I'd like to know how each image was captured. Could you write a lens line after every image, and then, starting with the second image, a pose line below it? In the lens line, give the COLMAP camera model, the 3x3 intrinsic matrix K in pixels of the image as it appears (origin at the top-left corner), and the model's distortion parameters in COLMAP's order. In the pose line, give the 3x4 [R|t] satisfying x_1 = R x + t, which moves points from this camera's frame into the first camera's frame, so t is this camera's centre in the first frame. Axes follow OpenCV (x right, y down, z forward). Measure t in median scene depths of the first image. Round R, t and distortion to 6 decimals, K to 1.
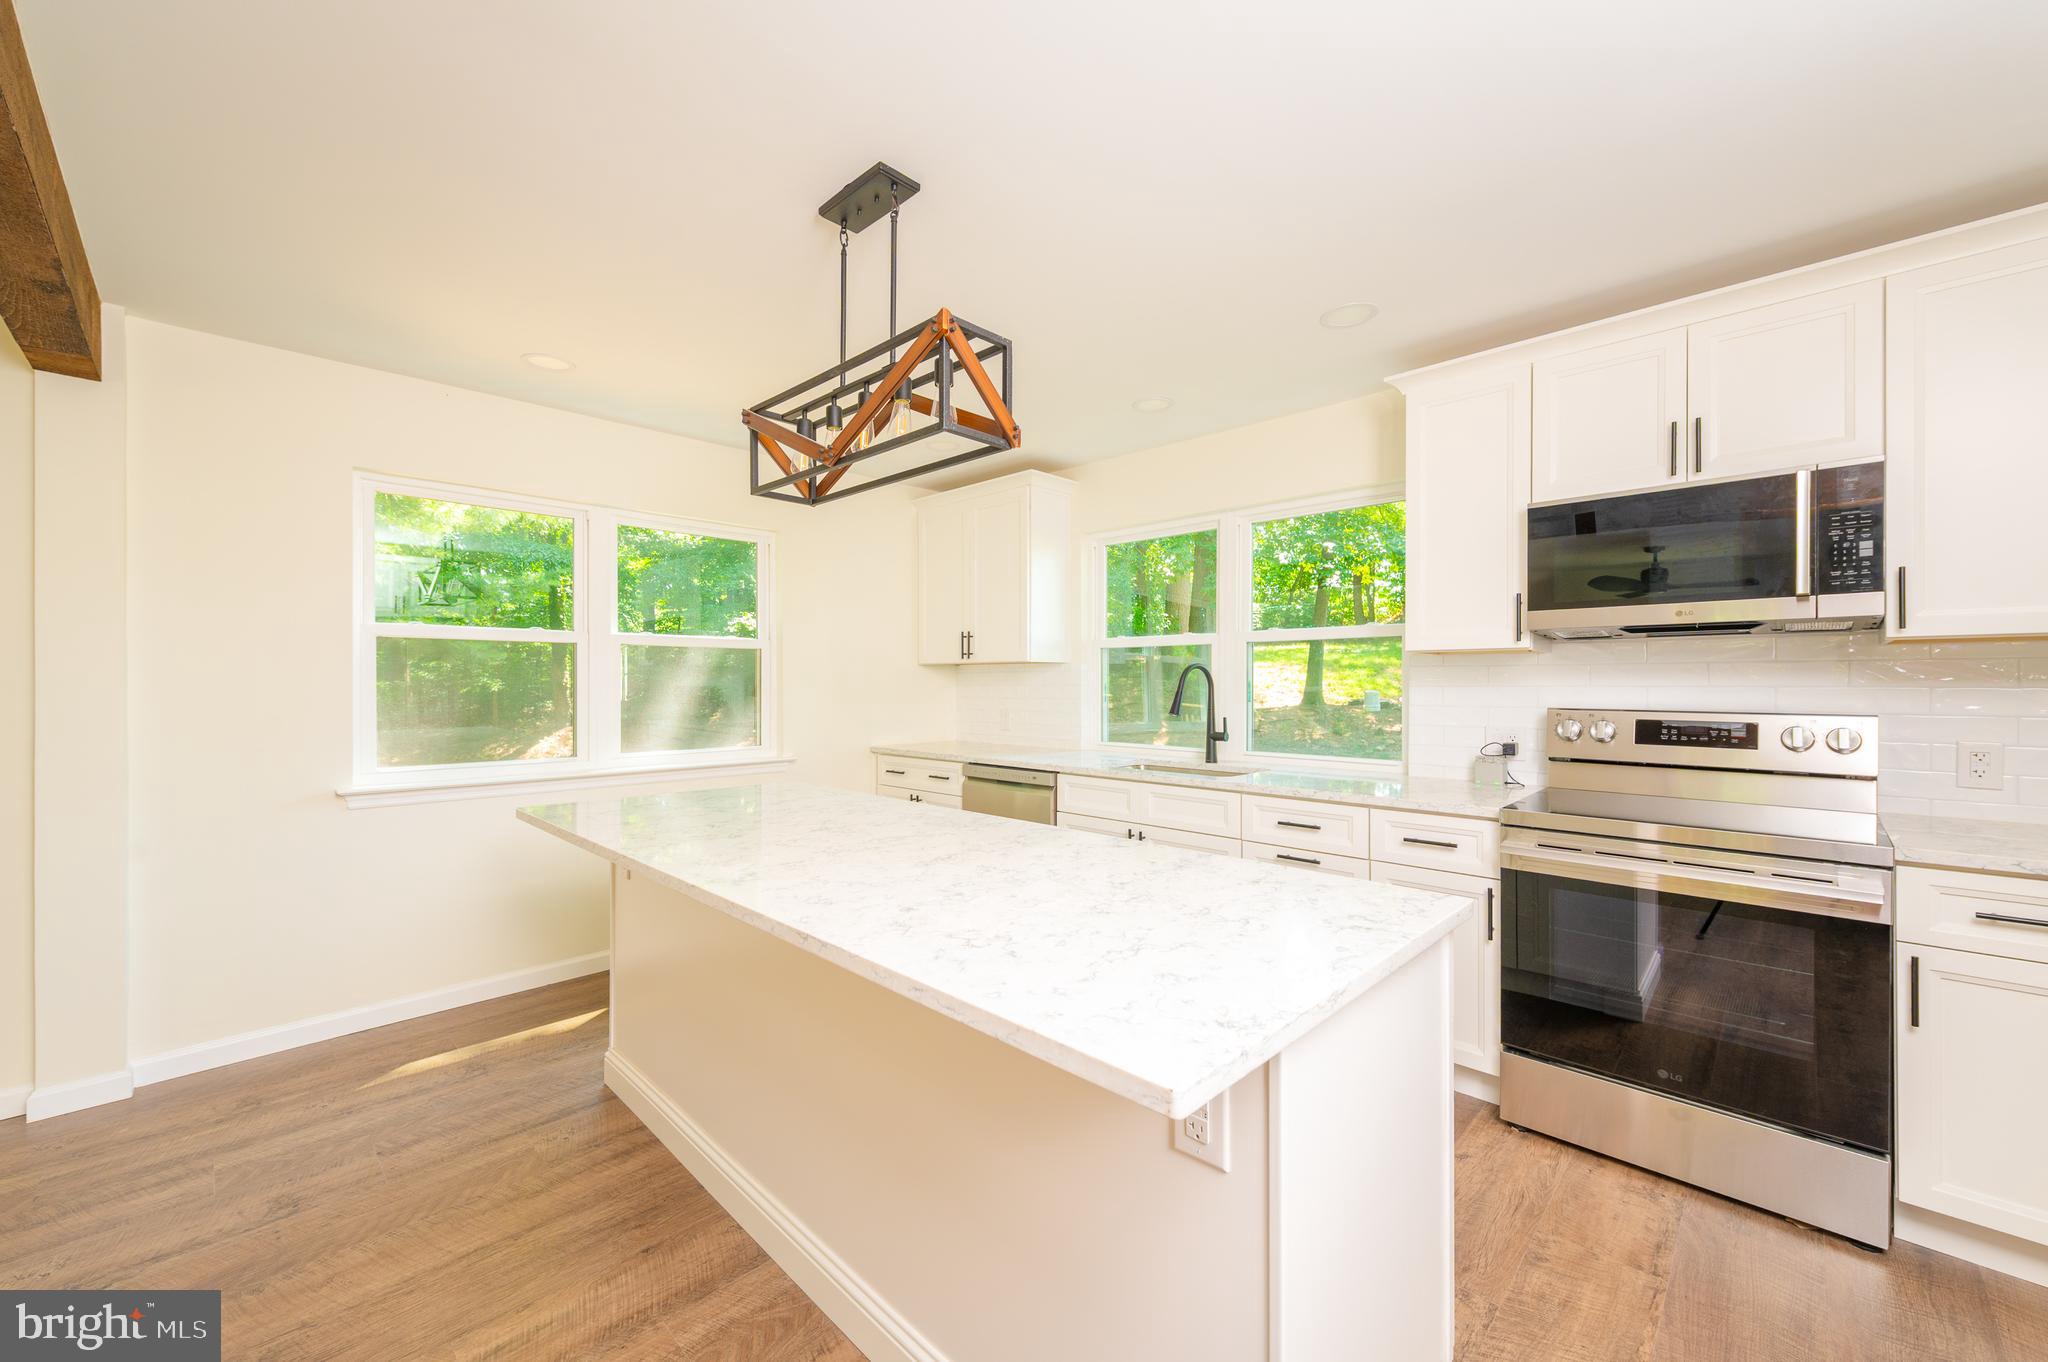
lens RADIAL K [[815.1, 0, 1021.5], [0, 815.1, 699.2], [0, 0, 1]] dist [0.005372, -0.002325]
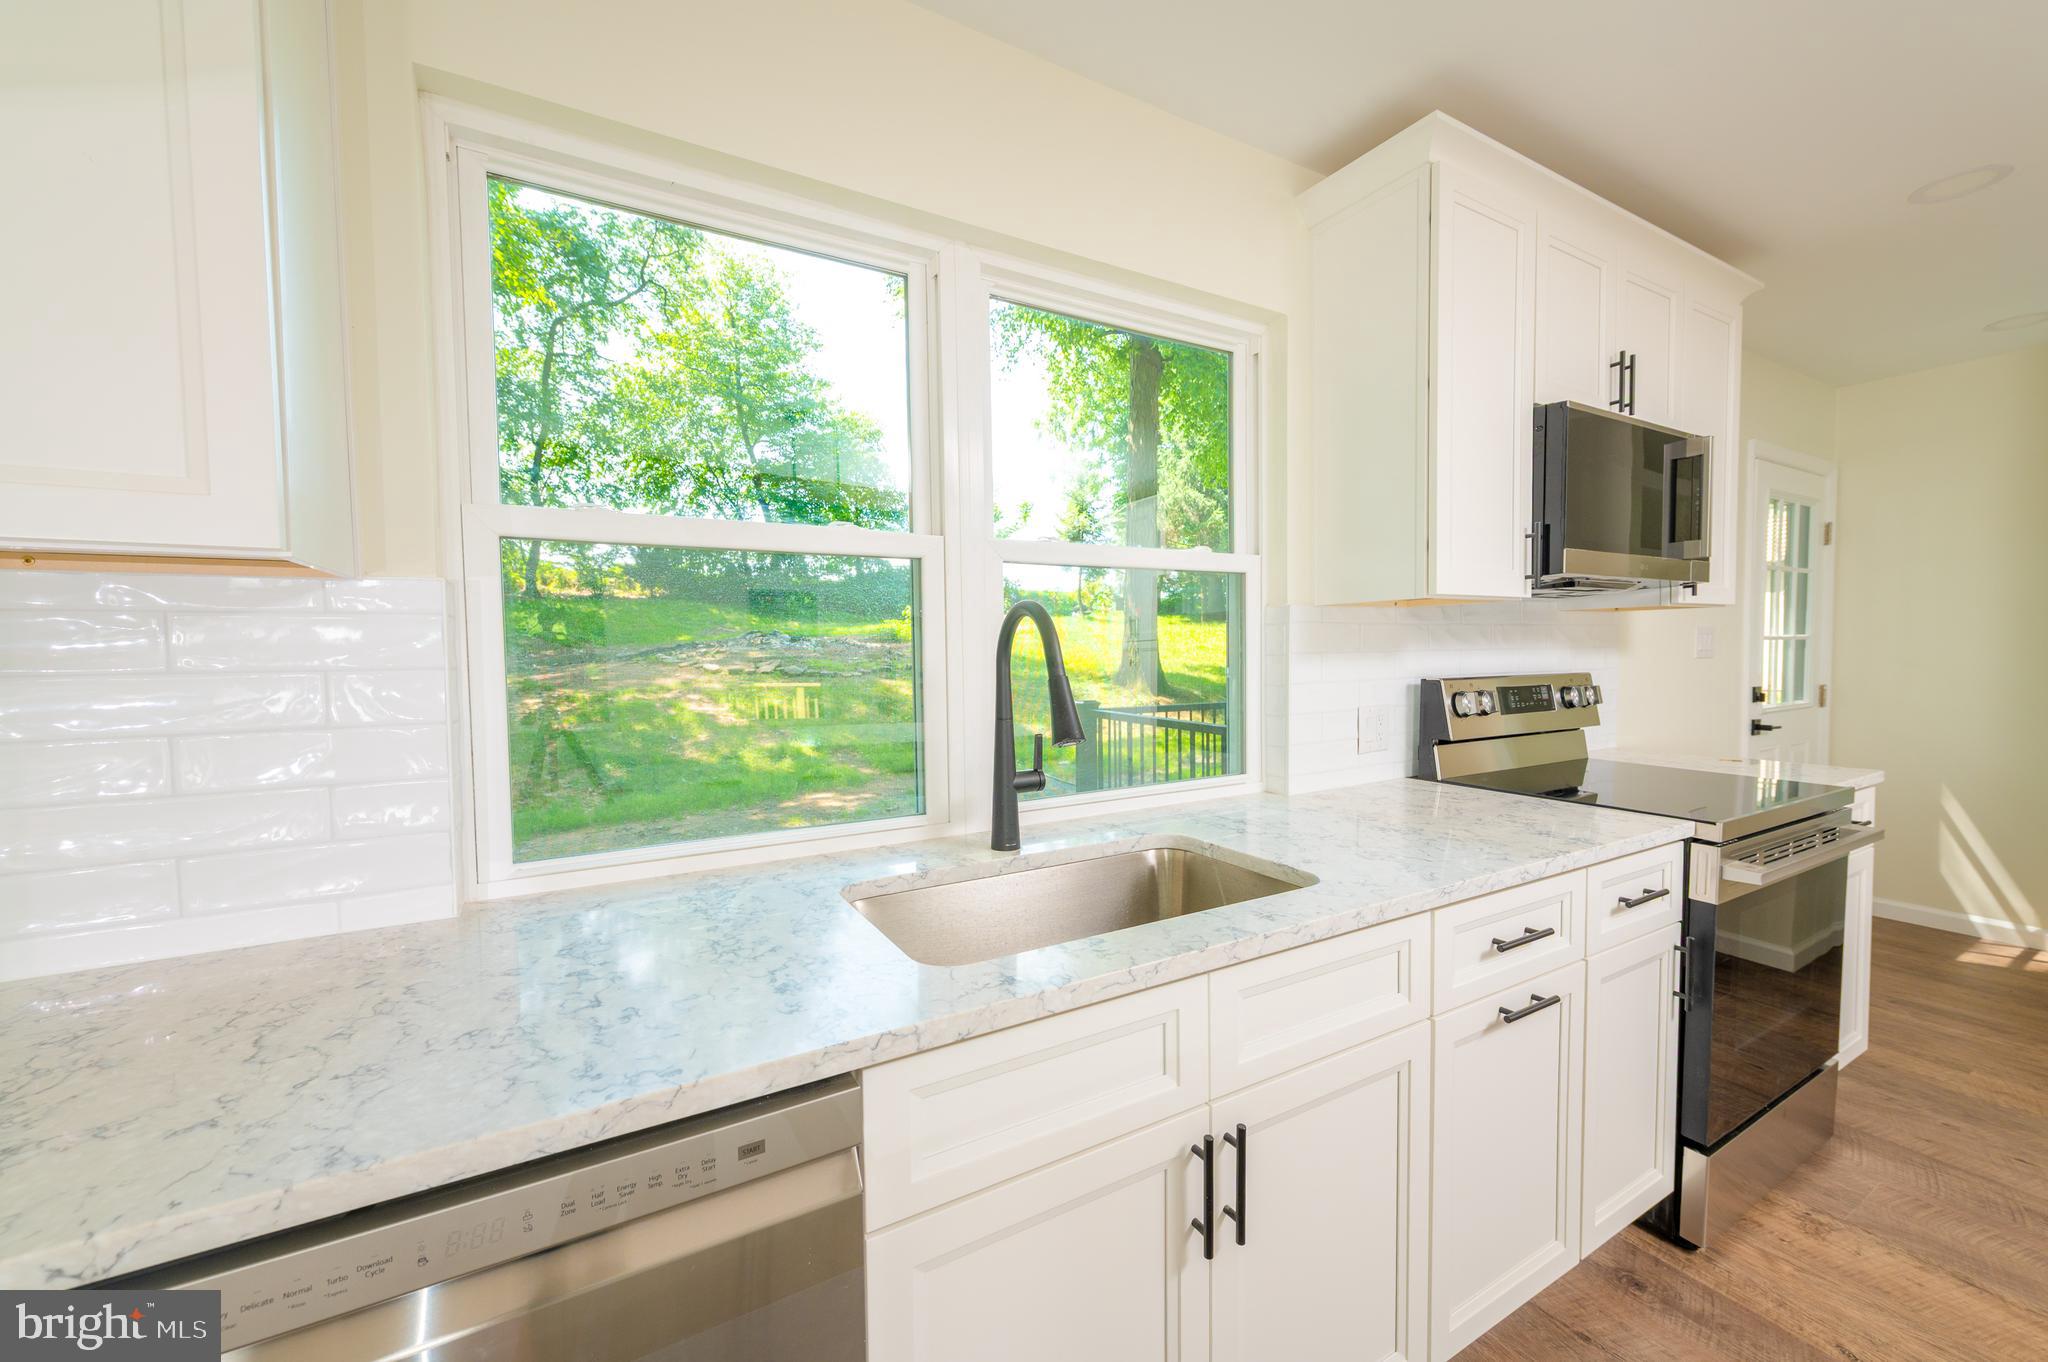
lens RADIAL K [[815.1, 0, 1017.4], [0, 815.1, 696.2], [0, 0, 1]] dist [0.005372, -0.002325]
pose [[0.259482, -0.060607, 0.963844, -0.229729], [0.032418, 0.998013, 0.054029, -0.031198], [-0.965204, 0.017226, 0.260931, 1.356493]]
